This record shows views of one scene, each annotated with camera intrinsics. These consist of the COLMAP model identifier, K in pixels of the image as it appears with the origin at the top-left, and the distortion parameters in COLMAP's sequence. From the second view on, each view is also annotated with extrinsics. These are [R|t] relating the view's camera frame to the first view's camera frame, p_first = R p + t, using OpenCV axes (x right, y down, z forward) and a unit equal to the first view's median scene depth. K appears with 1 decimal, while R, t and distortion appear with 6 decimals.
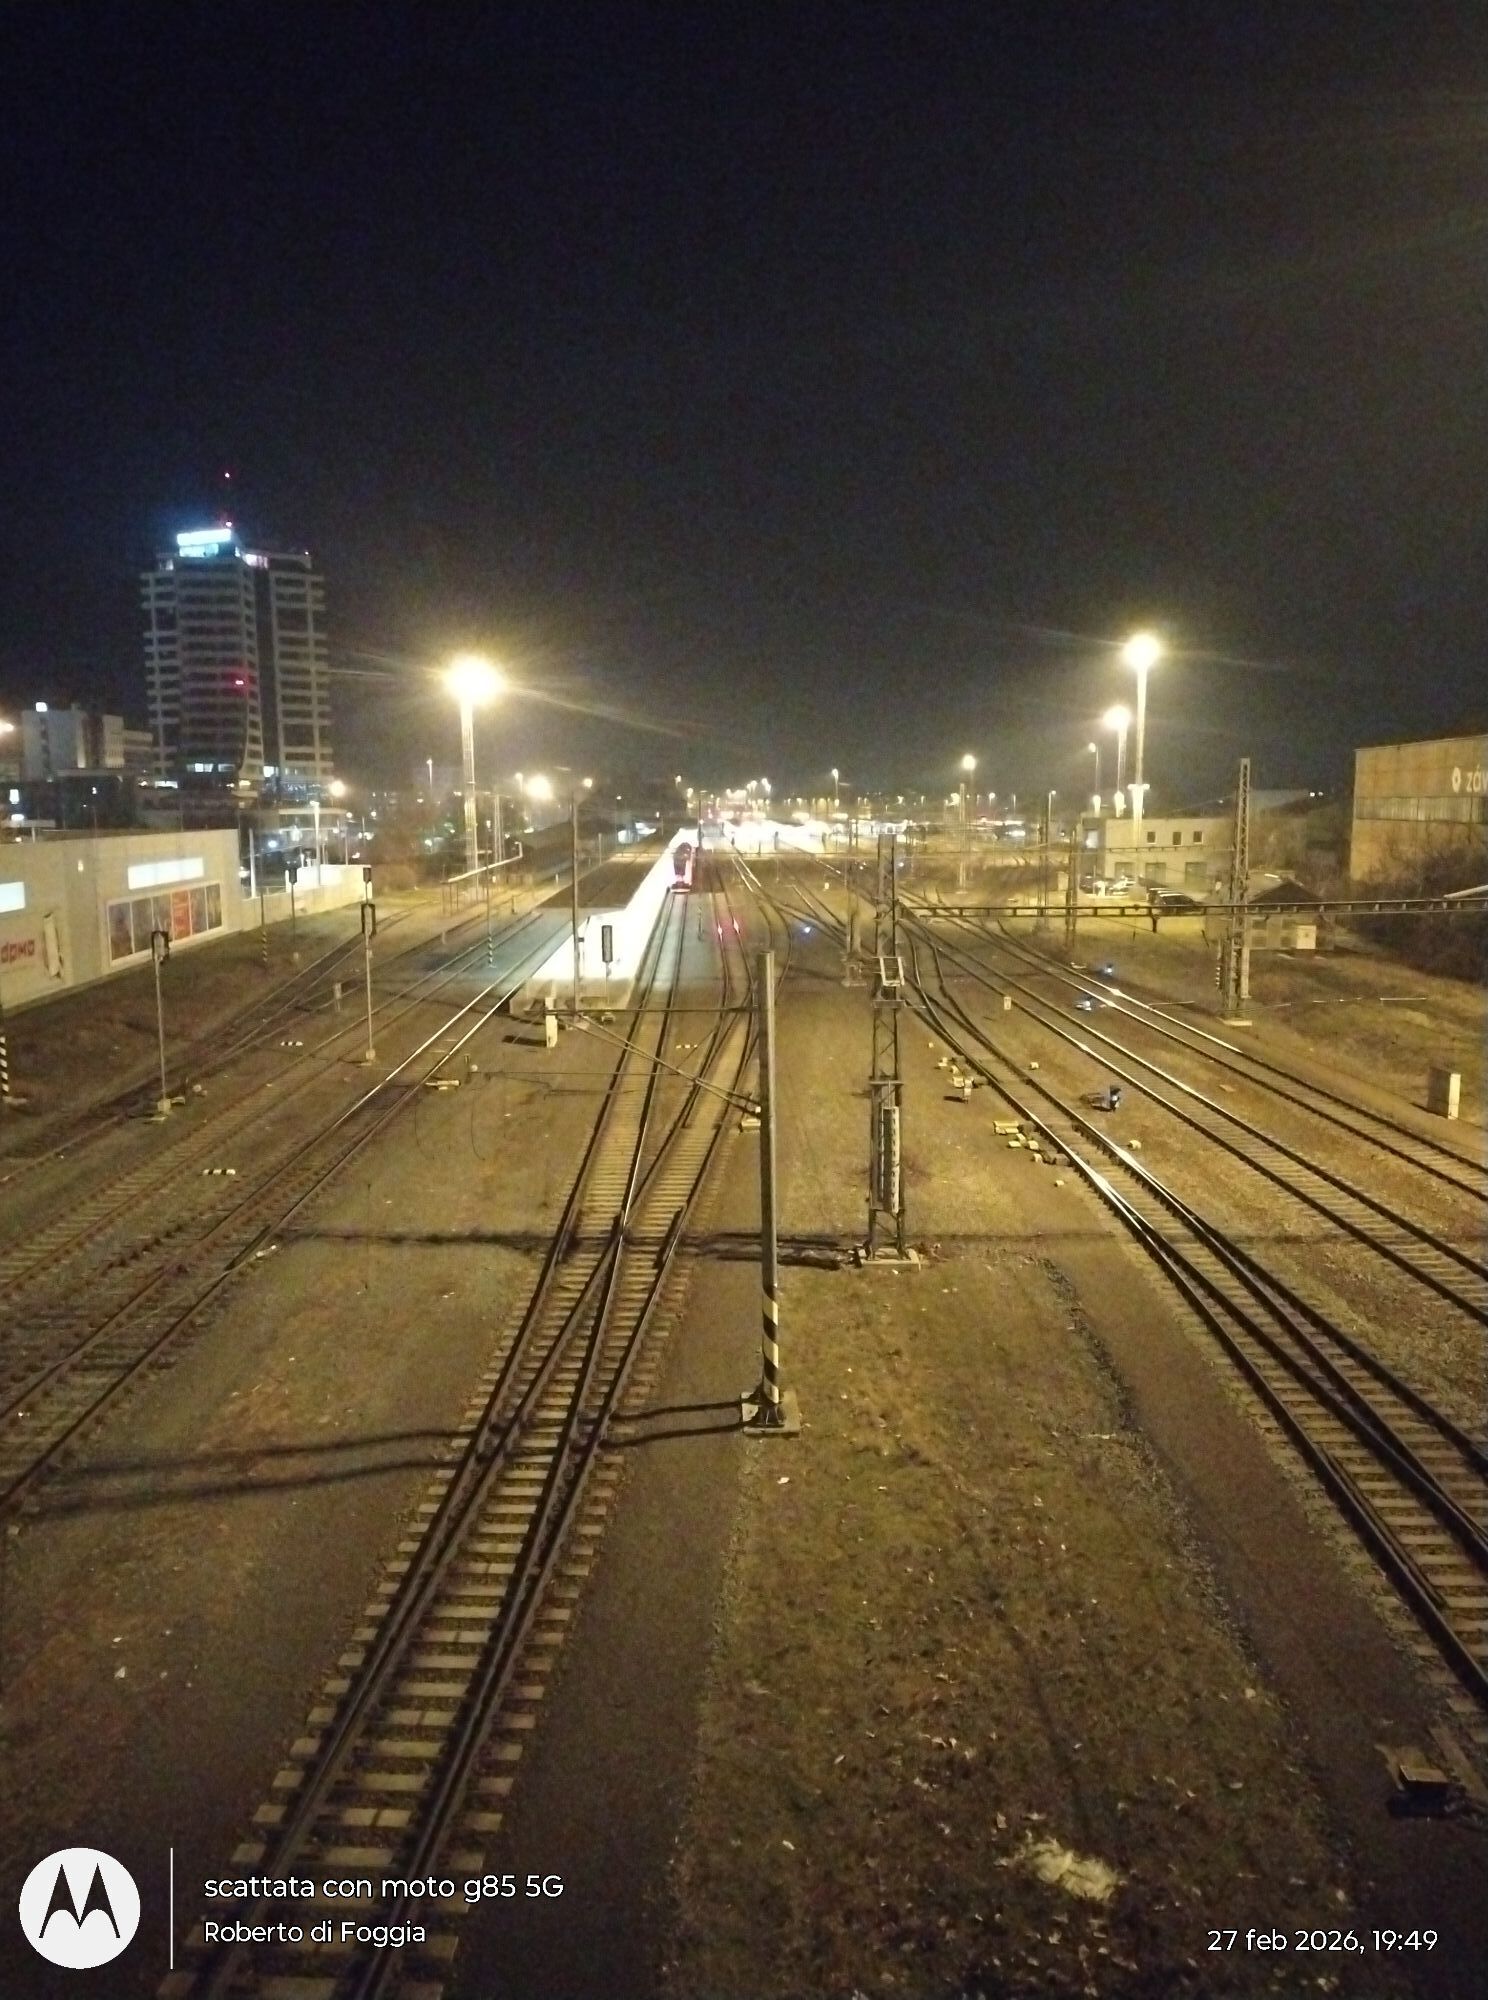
lens RADIAL K [[1522.6, 0, 741.5], [0, 1522.6, 1007.0], [0, 0, 1]] dist [0.130538, -0.236629]
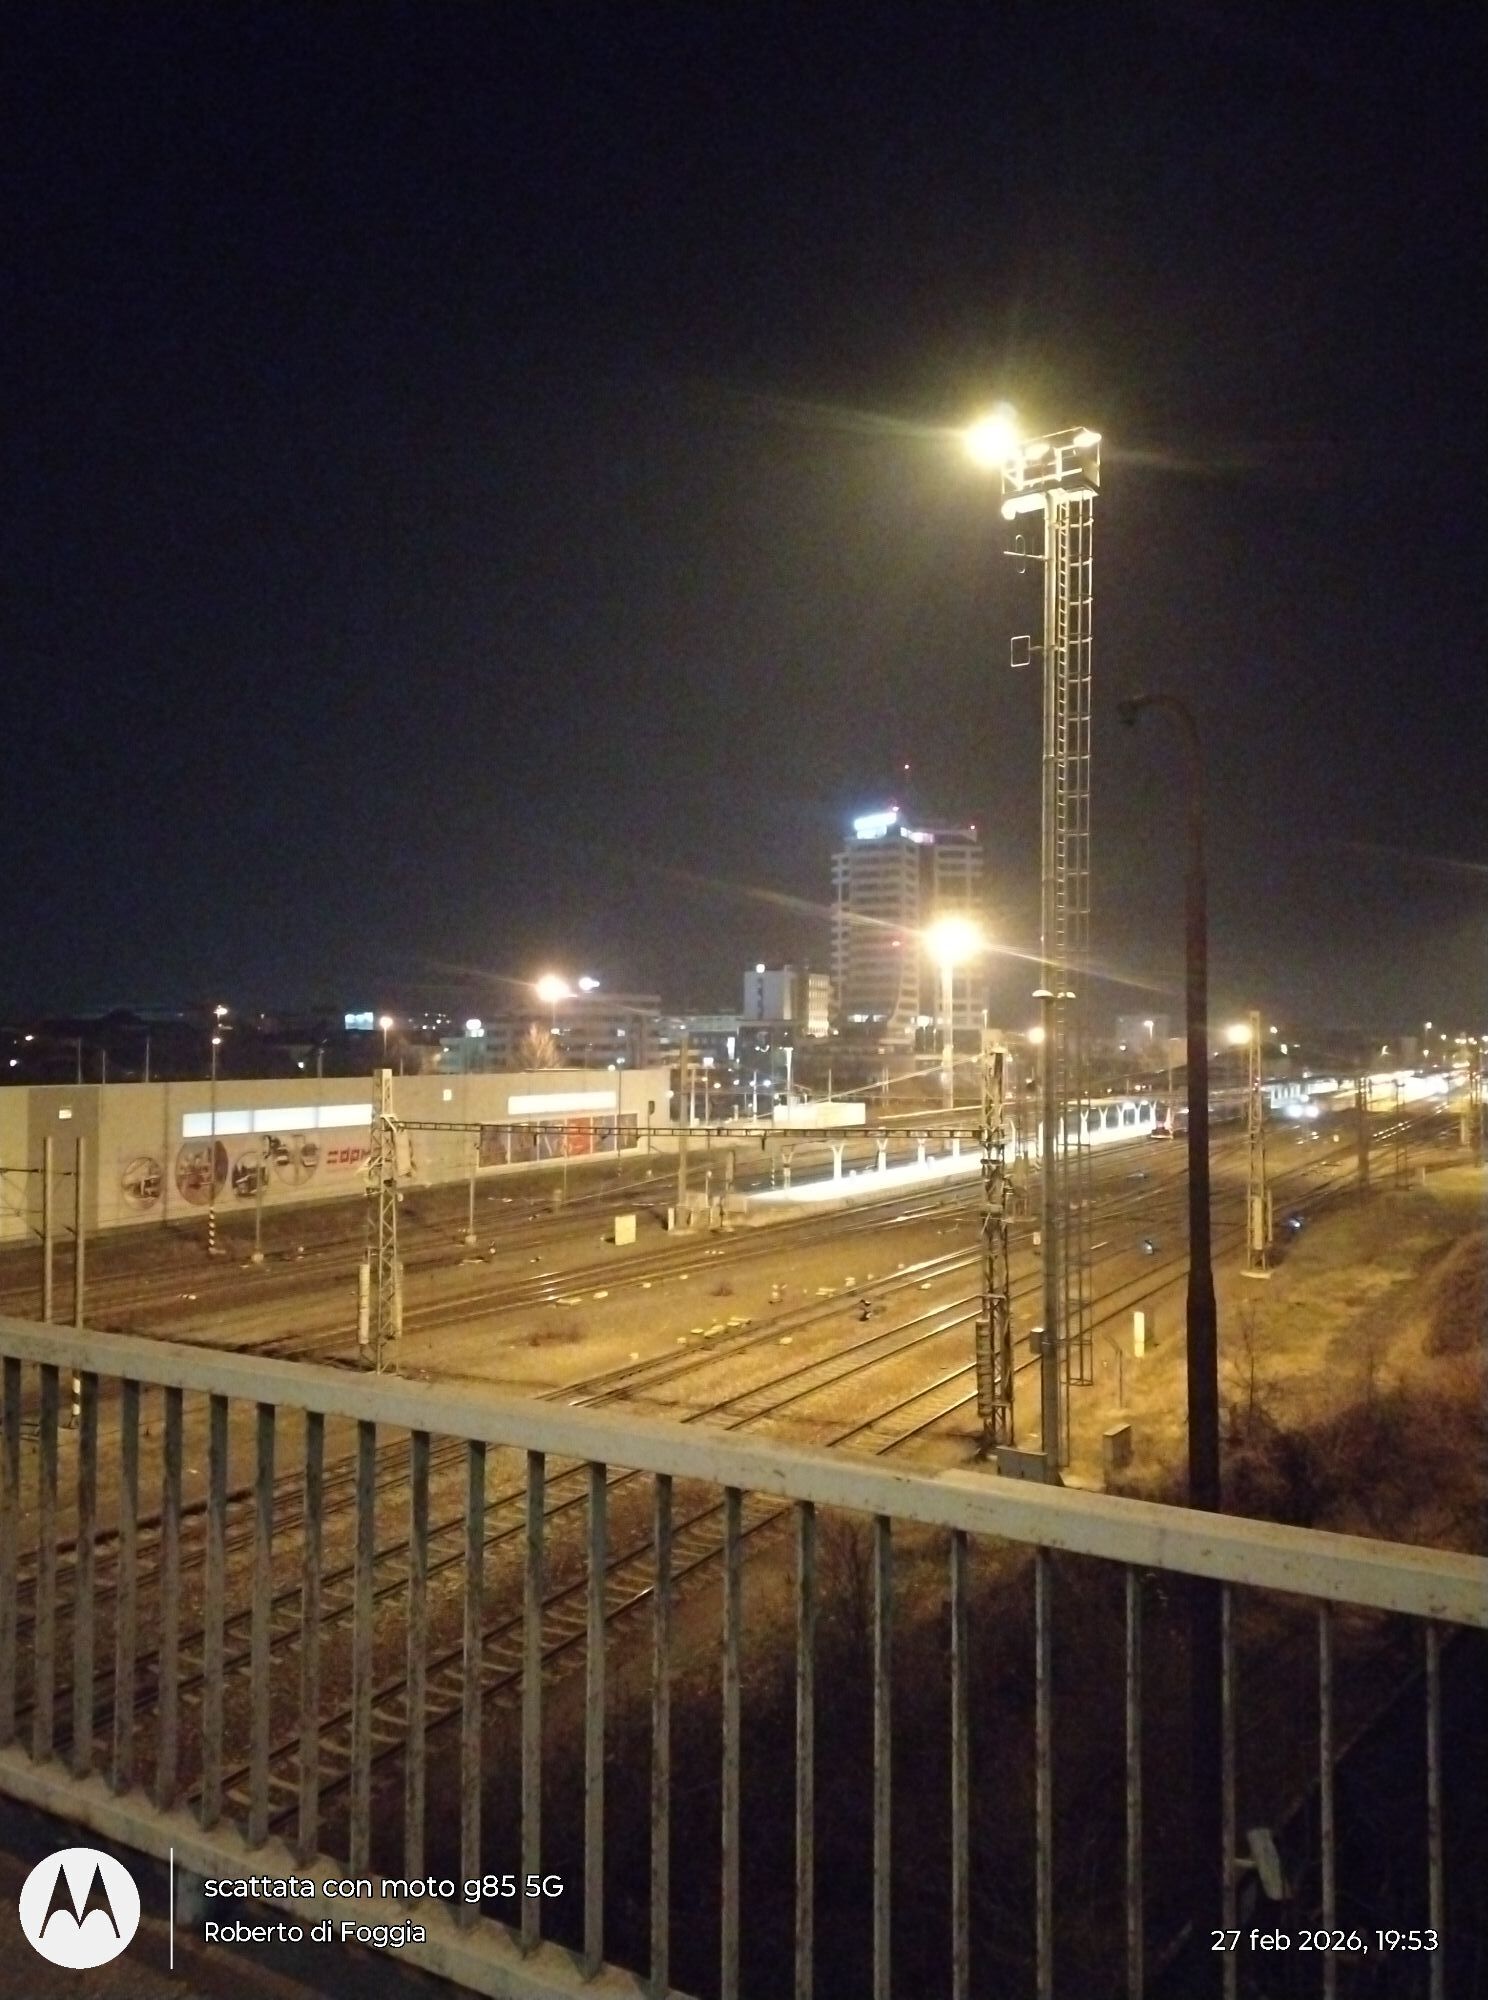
lens RADIAL K [[1528.1, 0, 749.3], [0, 1528.1, 1009.3], [0, 0, 1]] dist [0.137147, -0.265766]
pose [[0.873251, -0.005313, -0.487241, 0.912091], [-0.071644, 0.987673, -0.139172, 0.003937], [0.481974, 0.156440, 0.862106, -0.057642]]
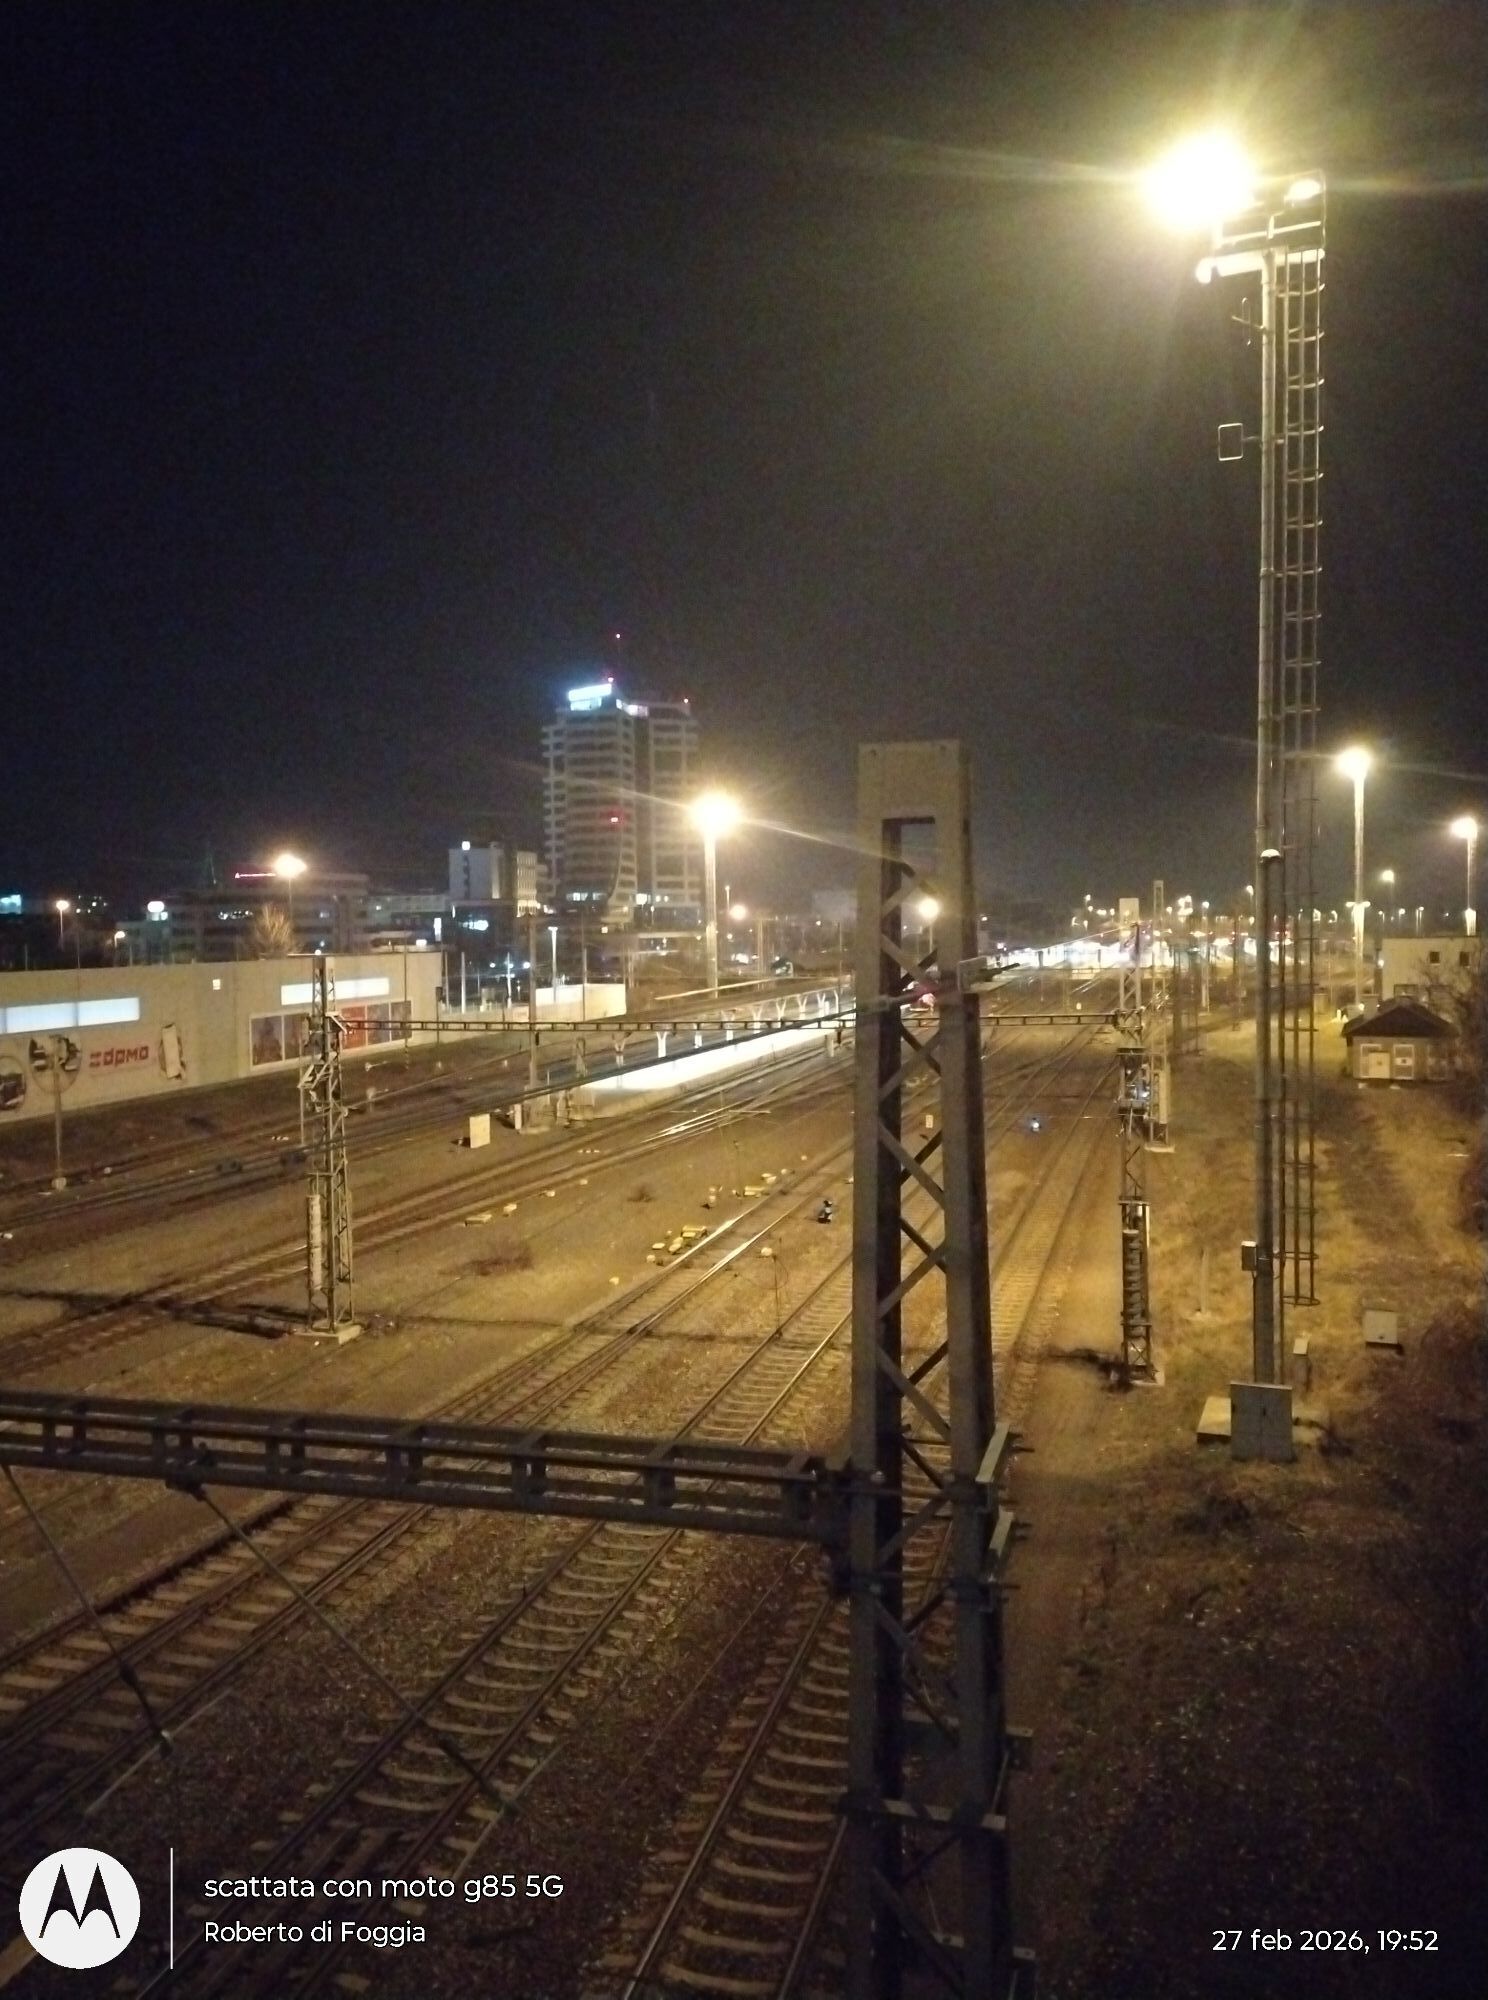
lens RADIAL K [[1525.6, 0, 739.4], [0, 1525.6, 988.9], [0, 0, 1]] dist [0.145783, -0.258248]
pose [[0.954648, 0.005420, -0.297689, 0.622727], [-0.032026, 0.995903, -0.084572, -0.002087], [0.296010, 0.090270, 0.950910, -0.006793]]
